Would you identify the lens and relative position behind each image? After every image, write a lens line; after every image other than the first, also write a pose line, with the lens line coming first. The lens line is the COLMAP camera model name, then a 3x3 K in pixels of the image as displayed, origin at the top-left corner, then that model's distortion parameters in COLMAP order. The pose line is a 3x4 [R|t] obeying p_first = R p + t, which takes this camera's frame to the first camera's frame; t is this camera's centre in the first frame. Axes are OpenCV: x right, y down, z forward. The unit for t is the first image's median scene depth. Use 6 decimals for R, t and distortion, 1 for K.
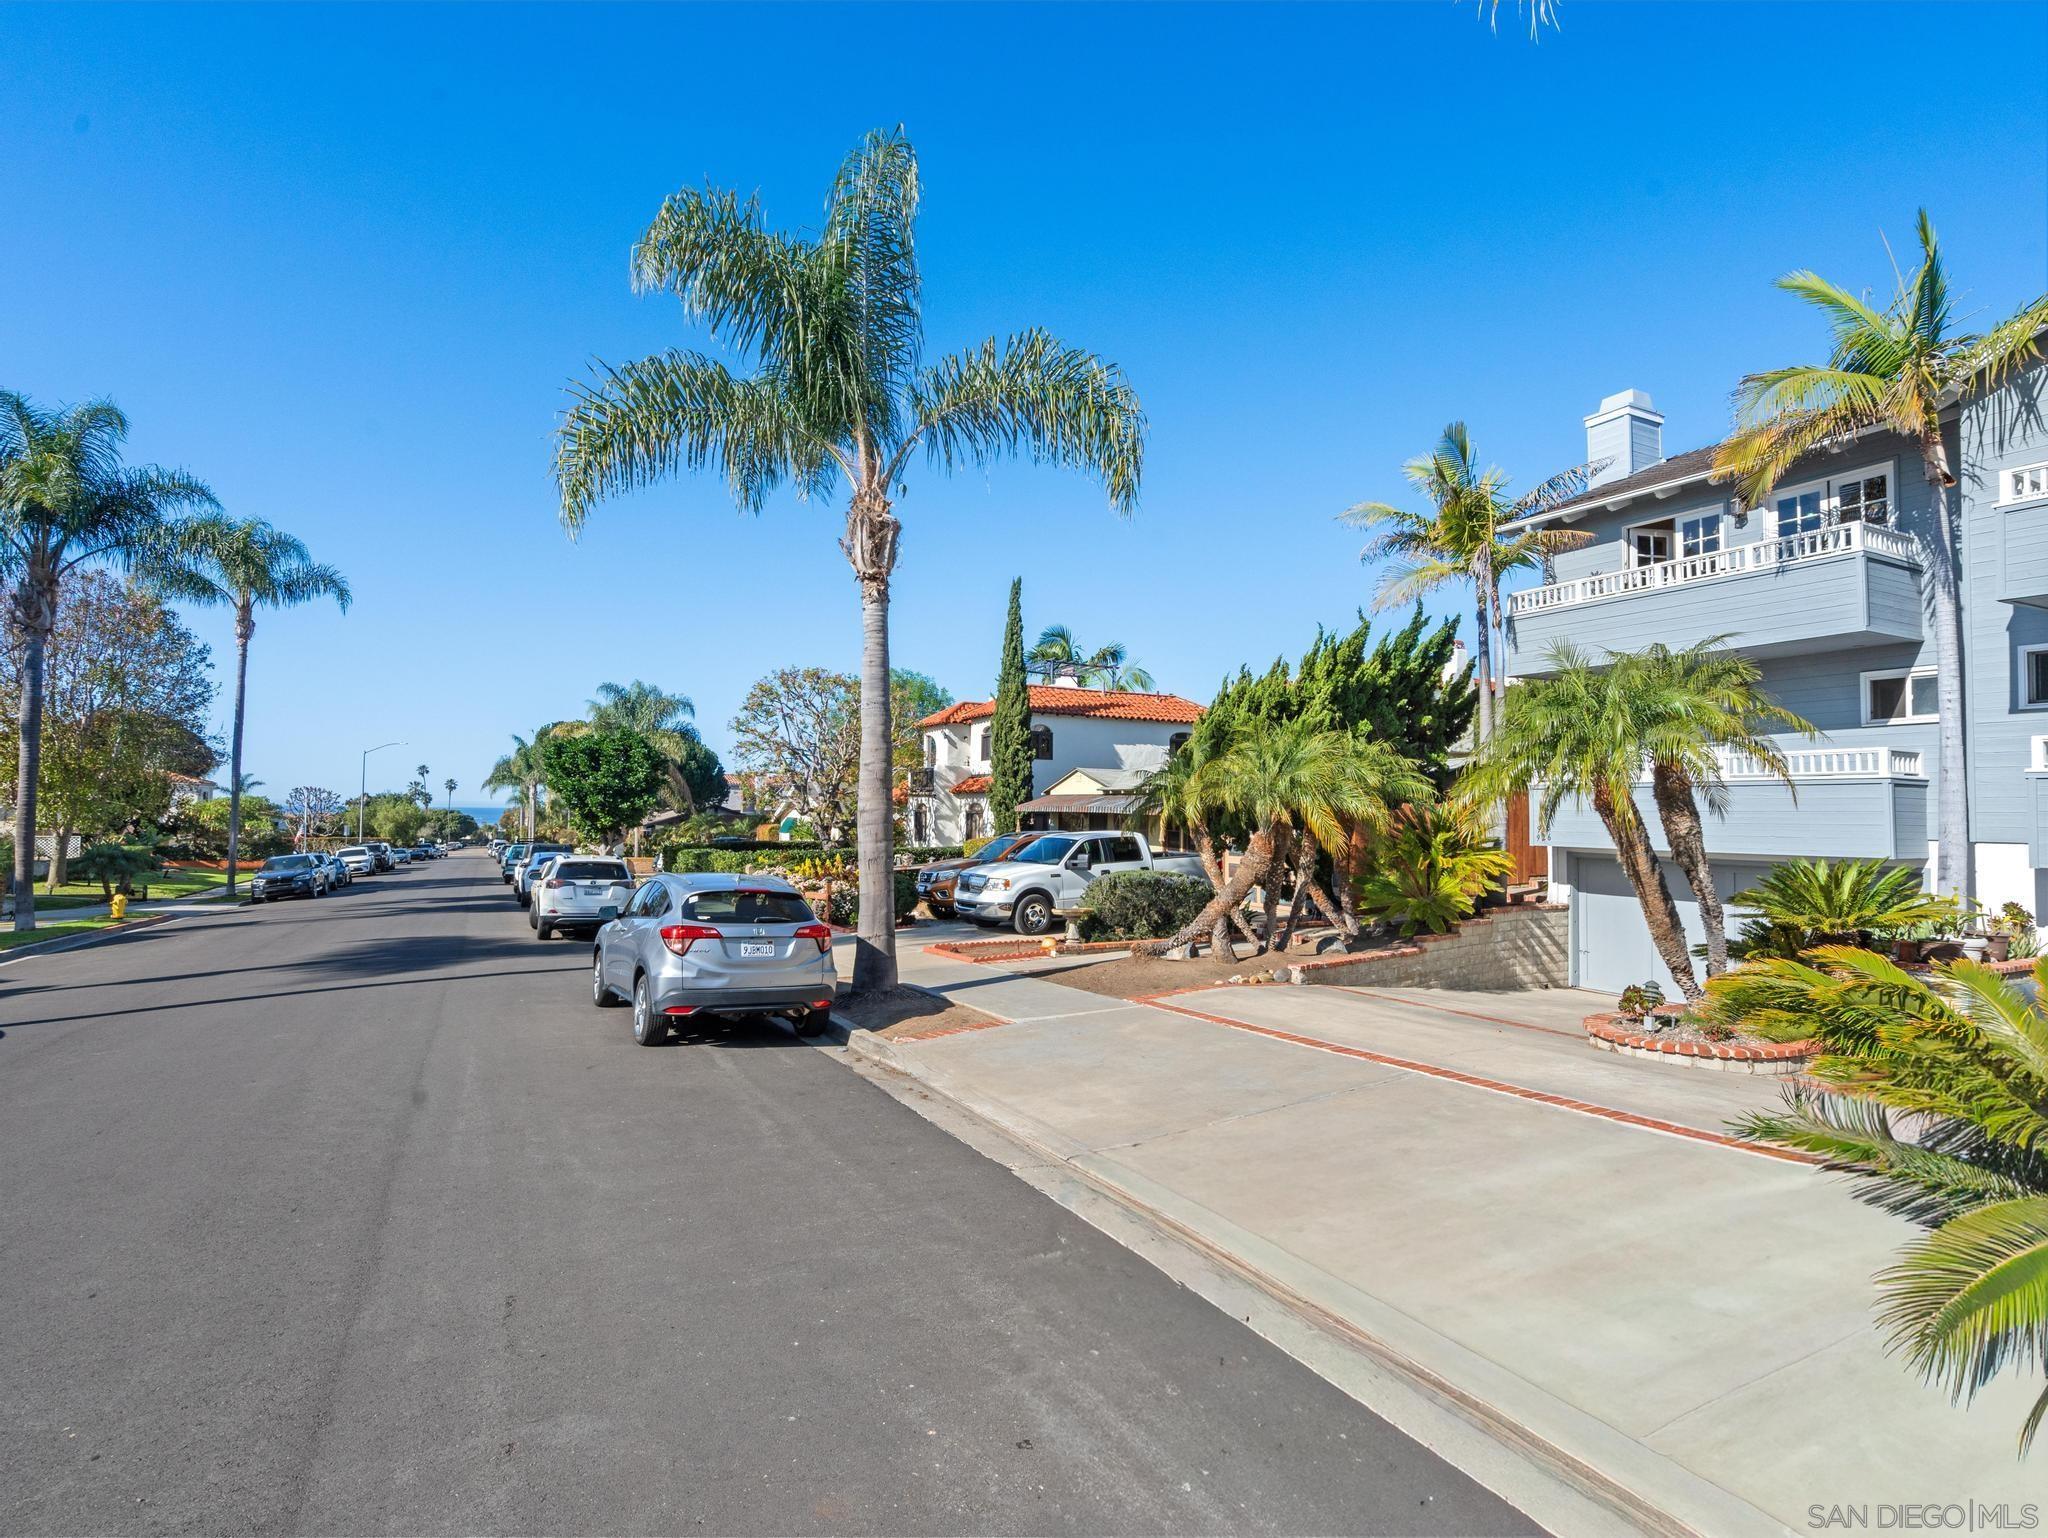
lens RADIAL K [[1019.7, 0, 1022.7], [0, 1019.7, 776.0], [0, 0, 1]] dist [-0.002643, 0.000548]
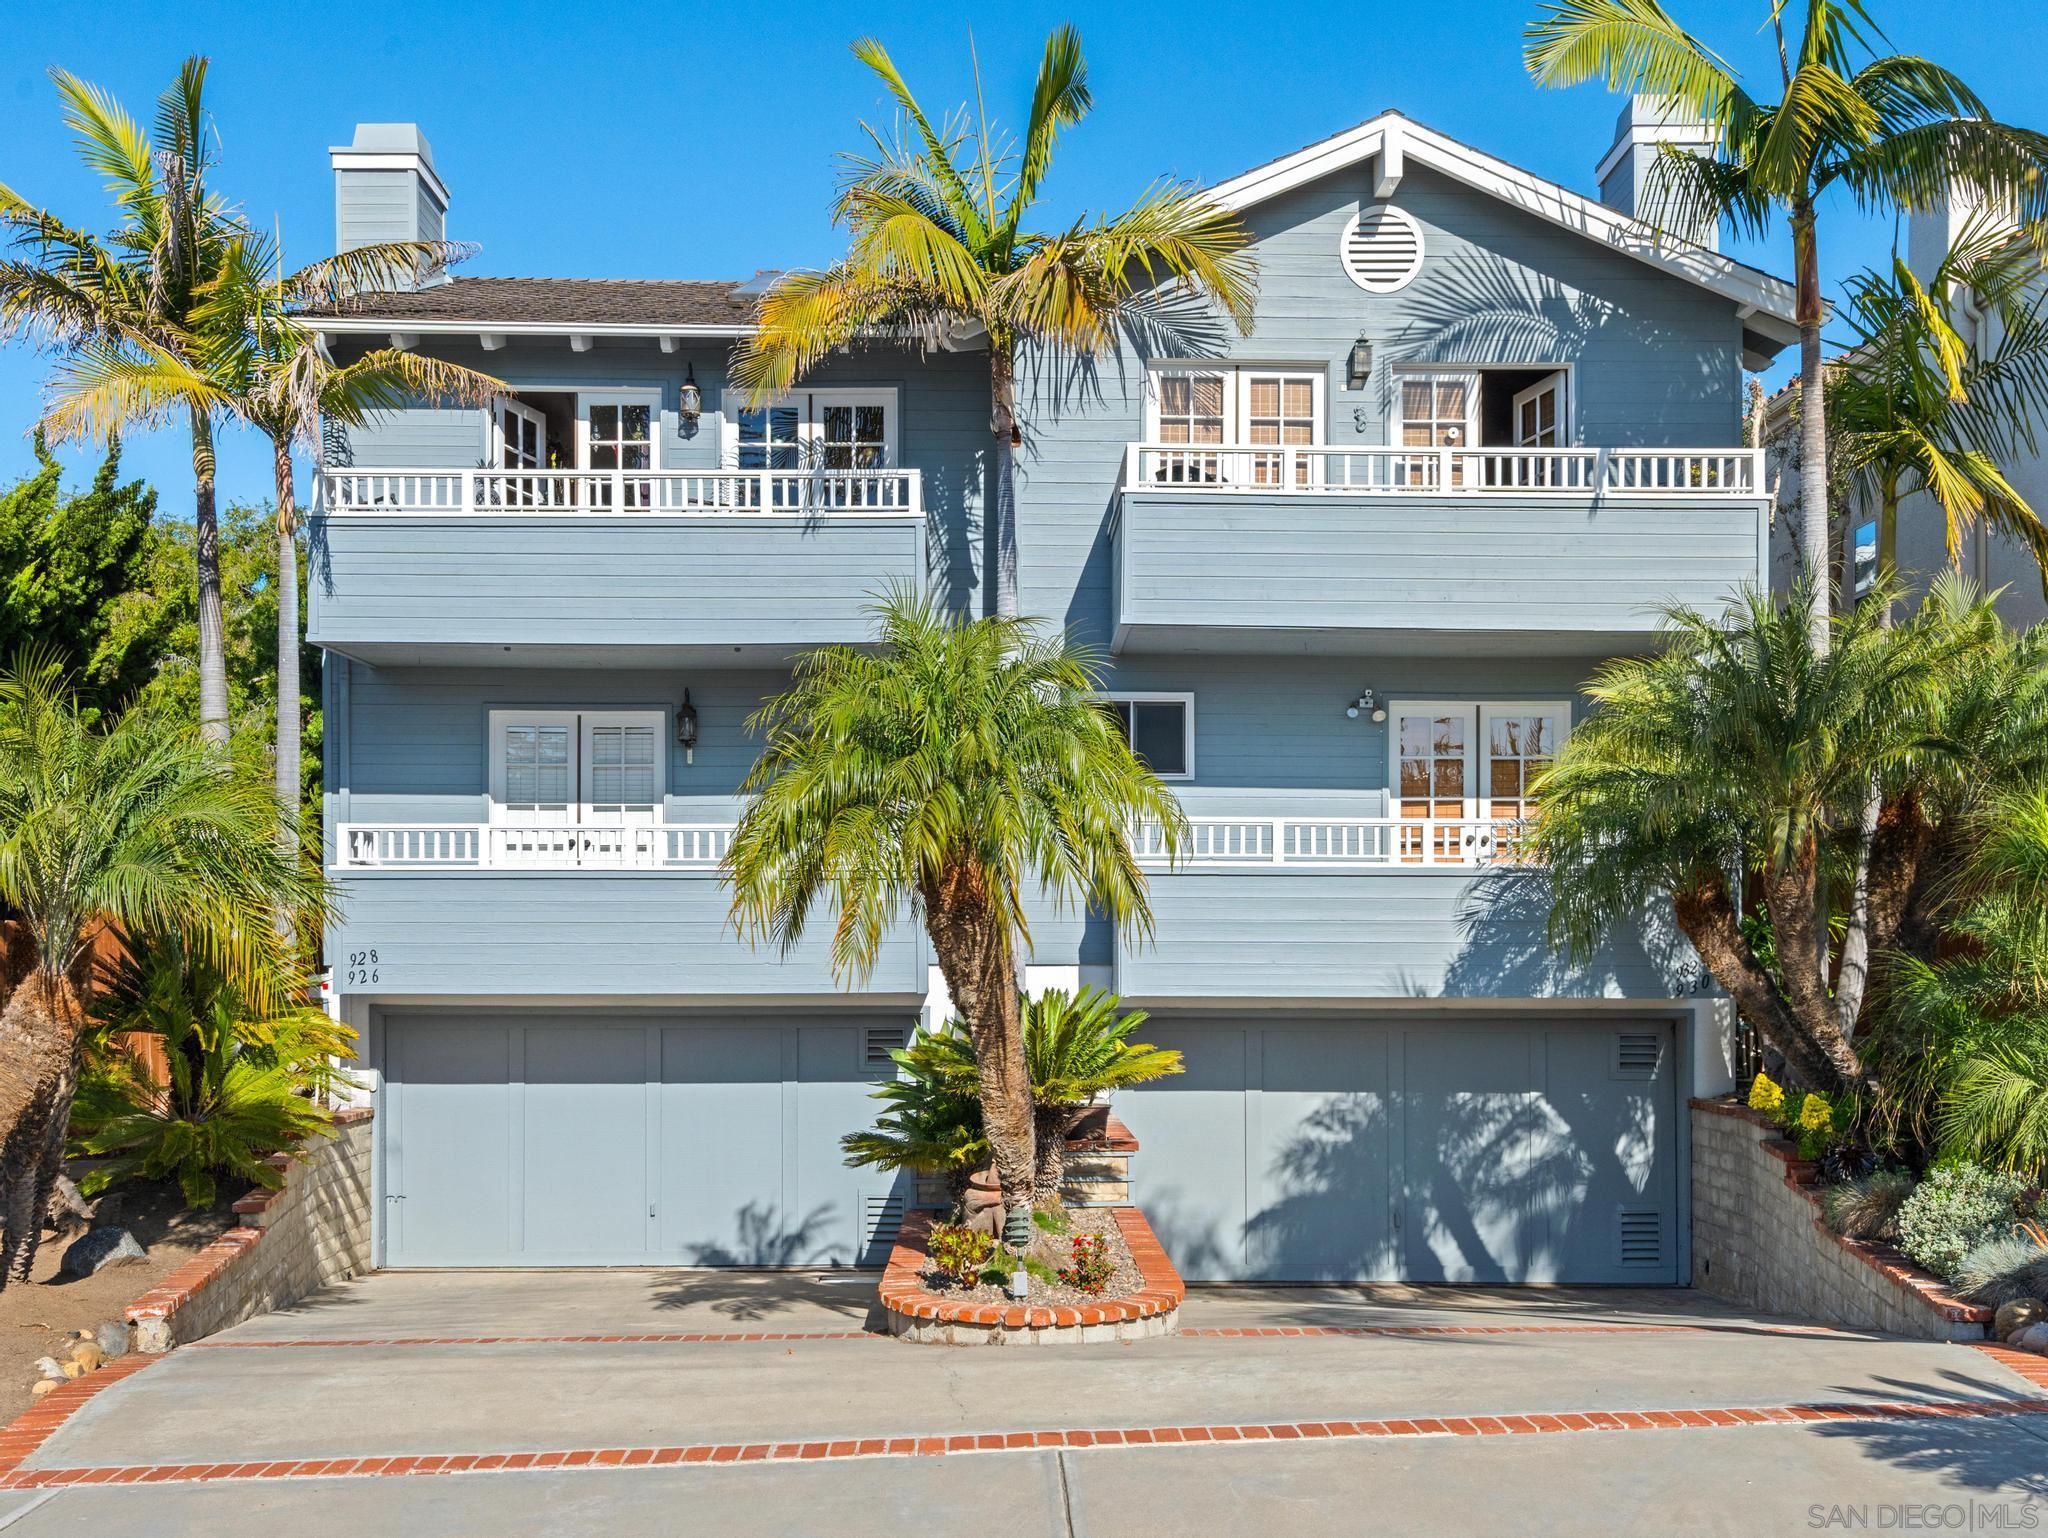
lens RADIAL K [[1982.1, 0, 1024.1], [0, 1982.1, 971.0], [0, 0, 1]] dist [-0.008722, -0.012088]
pose [[0.445432, -0.016104, 0.895171, -0.220160], [-0.027669, 0.999113, 0.031742, 0.019042], [-0.894888, -0.038908, 0.444591, 0.301175]]
